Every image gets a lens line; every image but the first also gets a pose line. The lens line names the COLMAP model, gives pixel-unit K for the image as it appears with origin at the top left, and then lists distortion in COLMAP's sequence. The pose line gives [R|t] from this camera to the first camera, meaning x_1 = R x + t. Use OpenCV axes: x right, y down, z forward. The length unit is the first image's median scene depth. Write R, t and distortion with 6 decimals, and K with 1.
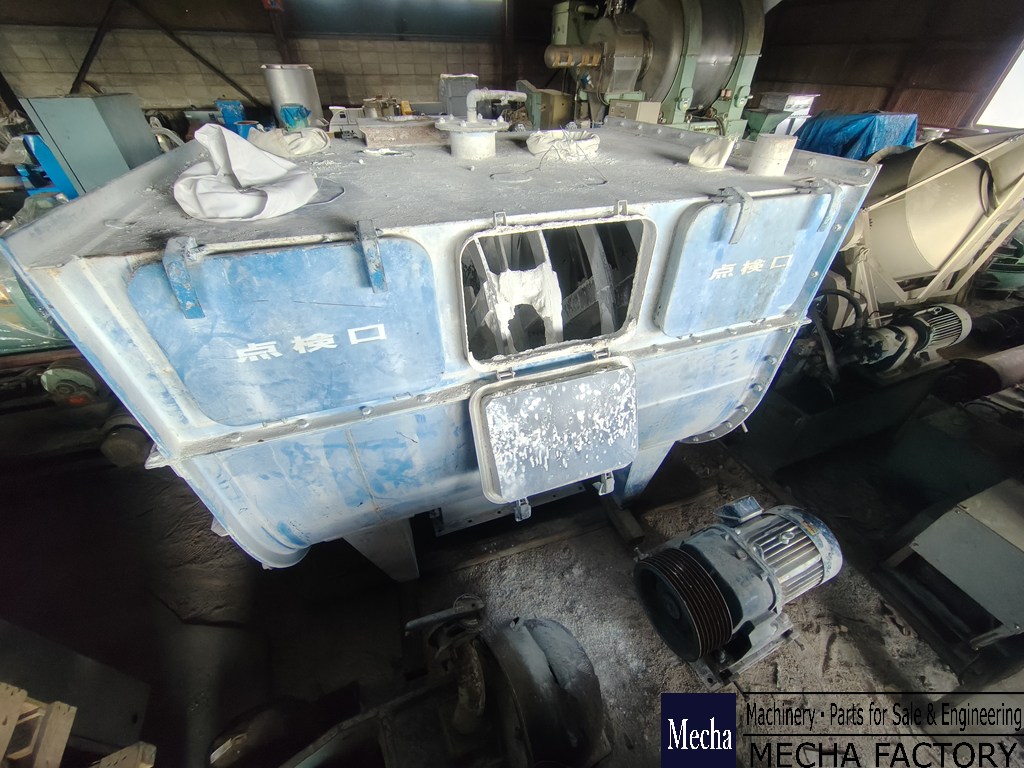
lens RADIAL K [[398.8, 0, 514.7], [0, 398.8, 385.7], [0, 0, 1]] dist [0.001403, 0.000370]
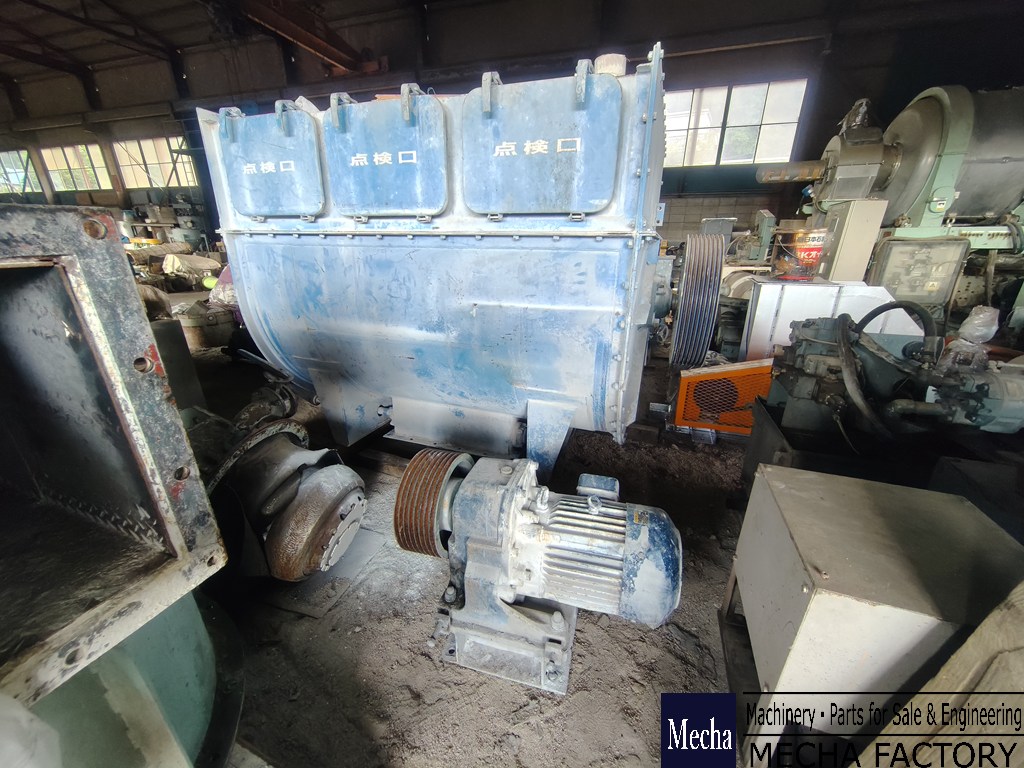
lens RADIAL K [[398.8, 0, 514.7], [0, 398.8, 385.7], [0, 0, 1]] dist [0.001403, 0.000370]
pose [[0.767636, 0.220280, -0.601840, 1.390928], [-0.407568, 0.892508, -0.193178, 0.551842], [0.494593, 0.393581, 0.774901, 0.363772]]
